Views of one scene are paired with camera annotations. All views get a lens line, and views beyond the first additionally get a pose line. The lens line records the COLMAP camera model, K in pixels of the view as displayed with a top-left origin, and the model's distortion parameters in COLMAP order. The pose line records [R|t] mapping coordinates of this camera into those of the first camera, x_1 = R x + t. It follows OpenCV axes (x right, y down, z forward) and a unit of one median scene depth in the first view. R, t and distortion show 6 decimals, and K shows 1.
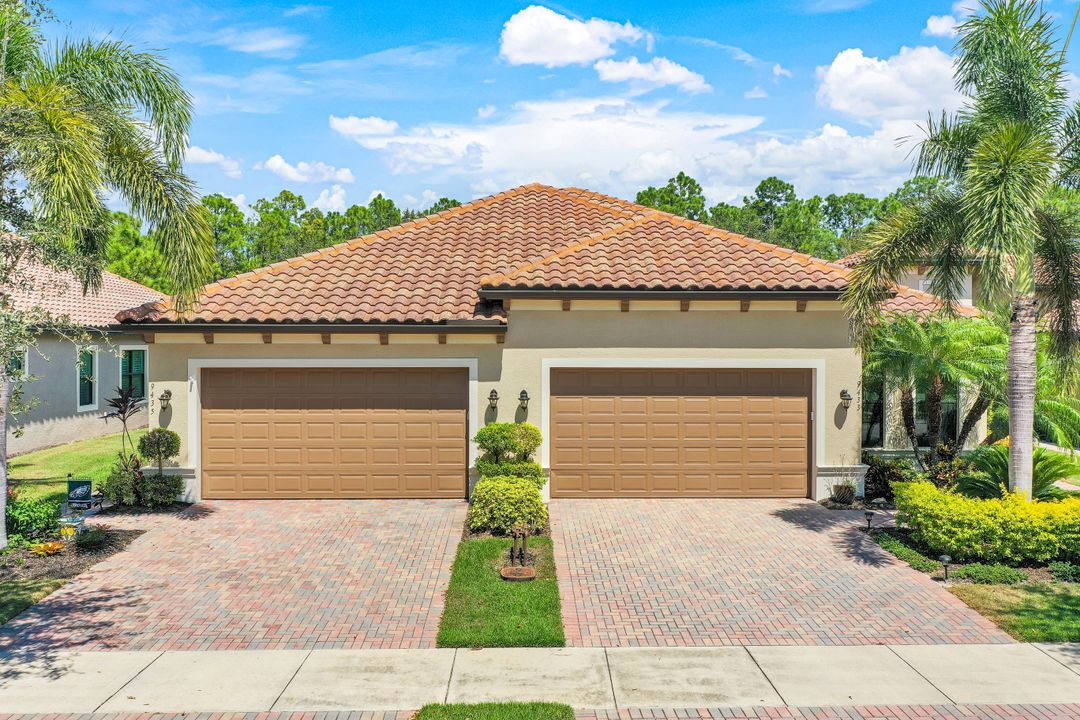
lens RADIAL K [[852.6, 0, 540.0], [0, 852.6, 360.0], [0, 0, 1]] dist [-0.001272, 0.000621]
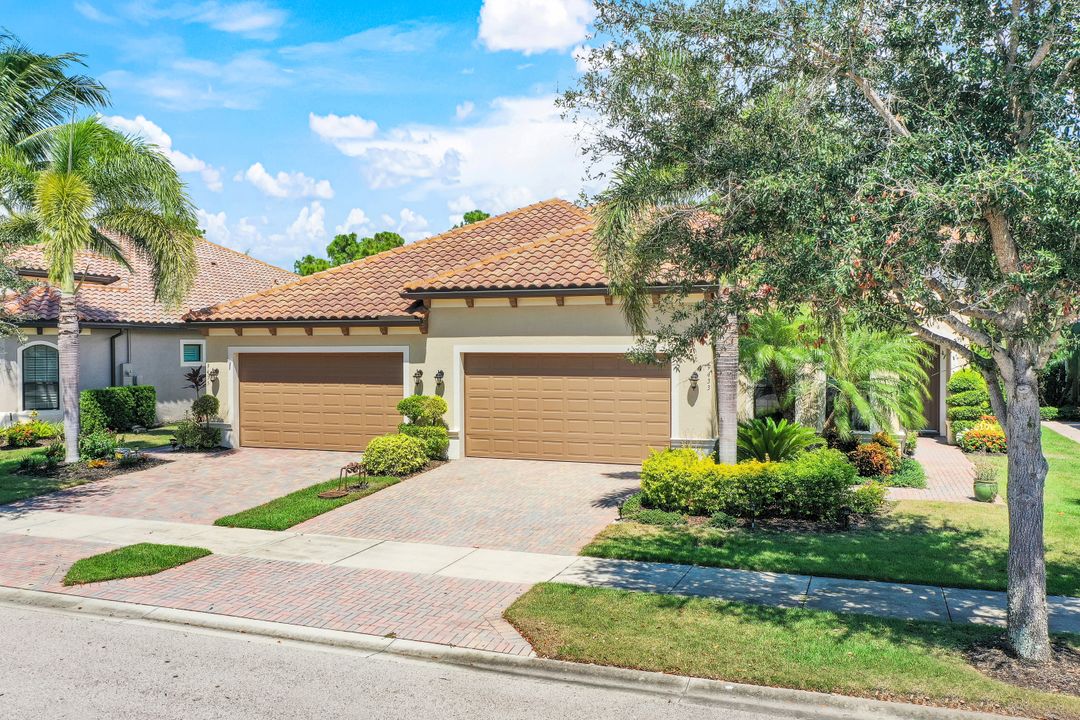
lens RADIAL K [[869.7, 0, 540.0], [0, 869.7, 360.0], [0, 0, 1]] dist [0.002862, 0.000977]
pose [[0.927932, 0.002407, -0.372743, 0.606040], [0.000988, 0.999960, 0.008915, 0.008644], [0.372749, -0.008640, 0.927892, -0.153547]]
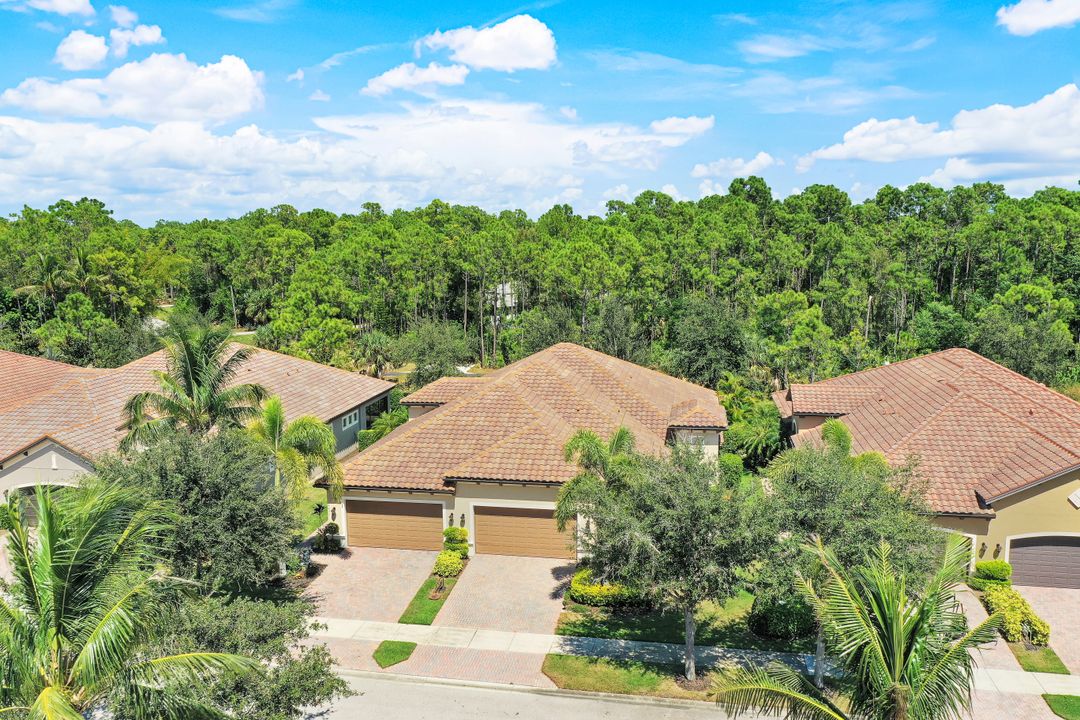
lens RADIAL K [[852.6, 0, 540.0], [0, 852.6, 360.0], [0, 0, 1]] dist [-0.001272, 0.000621]
pose [[0.976736, 0.016778, -0.213790, 0.749880], [0.013000, 0.990469, 0.137123, -0.772923], [0.214053, -0.136712, 0.967208, -1.371391]]
